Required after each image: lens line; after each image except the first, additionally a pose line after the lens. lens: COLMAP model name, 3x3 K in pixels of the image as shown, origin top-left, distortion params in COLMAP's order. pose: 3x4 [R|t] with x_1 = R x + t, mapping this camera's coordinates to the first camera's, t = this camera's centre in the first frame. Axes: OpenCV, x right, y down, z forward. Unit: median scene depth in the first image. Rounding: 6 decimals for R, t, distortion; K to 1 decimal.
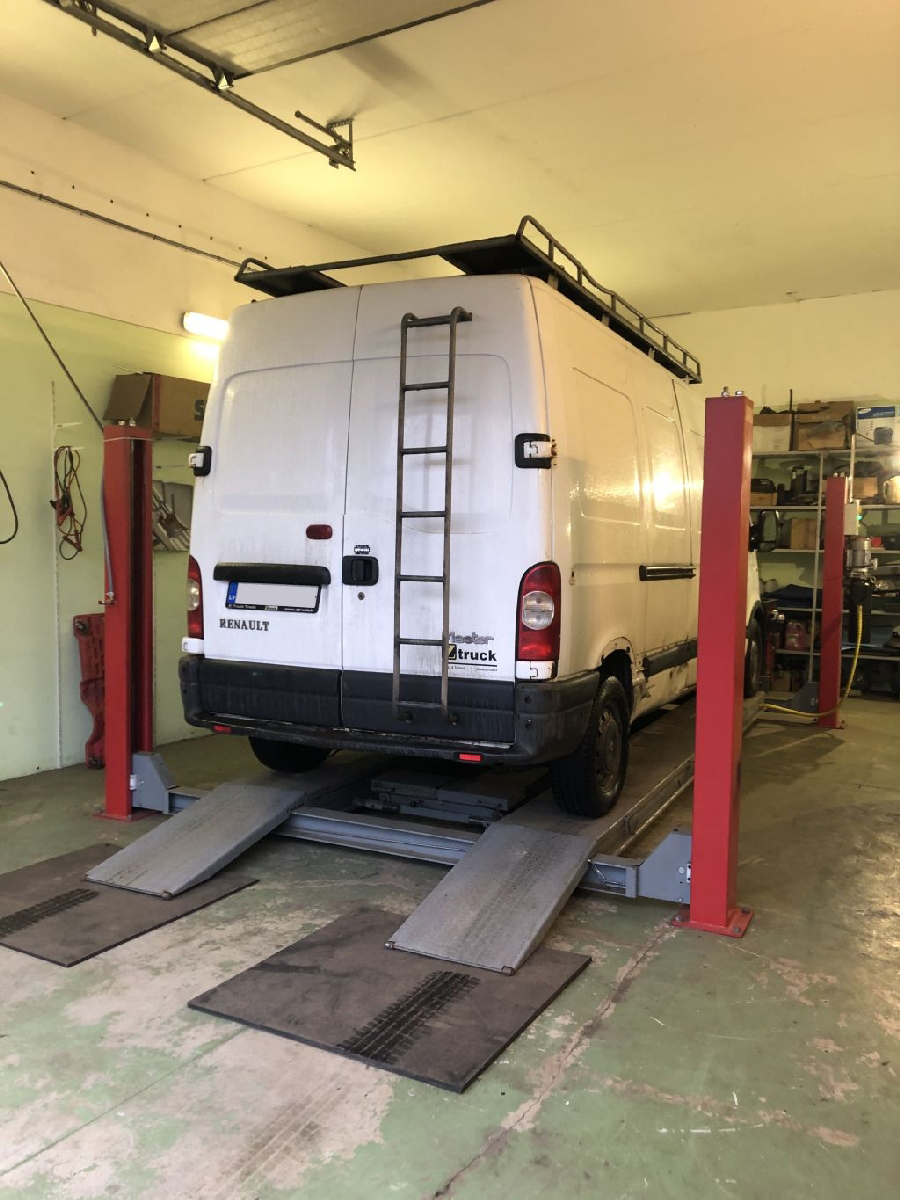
lens RADIAL K [[993.2, 0, 450.0], [0, 993.2, 600.0], [0, 0, 1]] dist [0.005306, -0.002028]
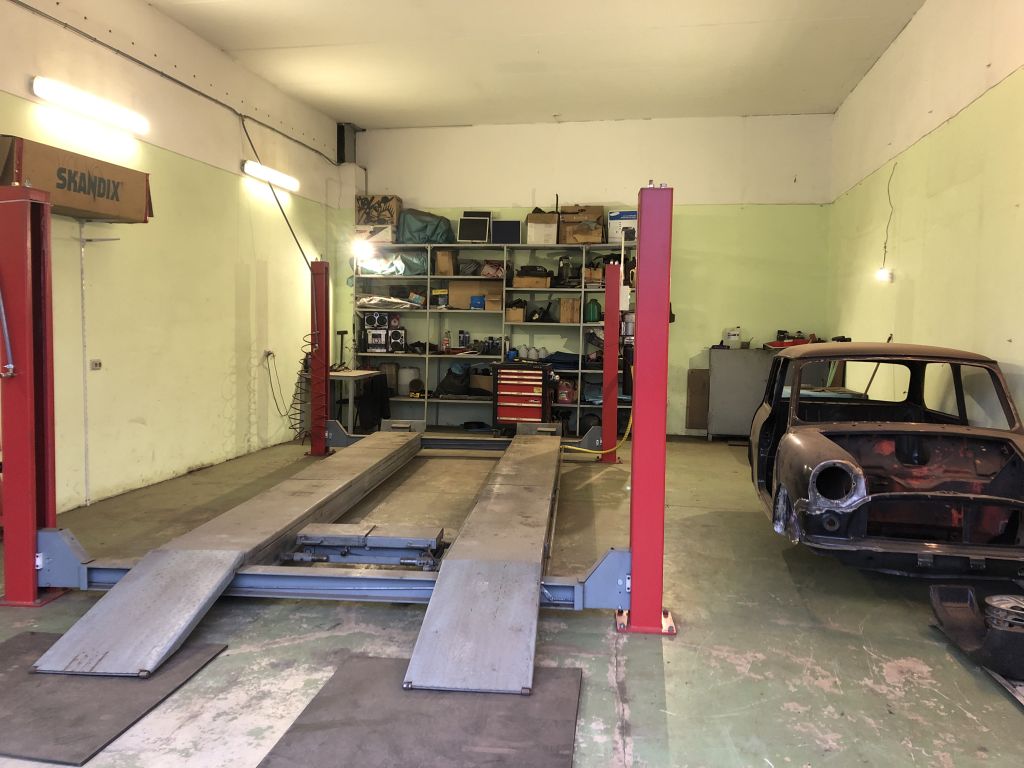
lens RADIAL K [[837.4, 0, 512.0], [0, 837.4, 384.0], [0, 0, 1]] dist [0.001269, 0.001759]
pose [[0.928658, -0.029226, 0.369784, -0.243206], [0.023718, 0.999530, 0.019434, 0.007841], [-0.370178, -0.009277, 0.928915, 0.113125]]
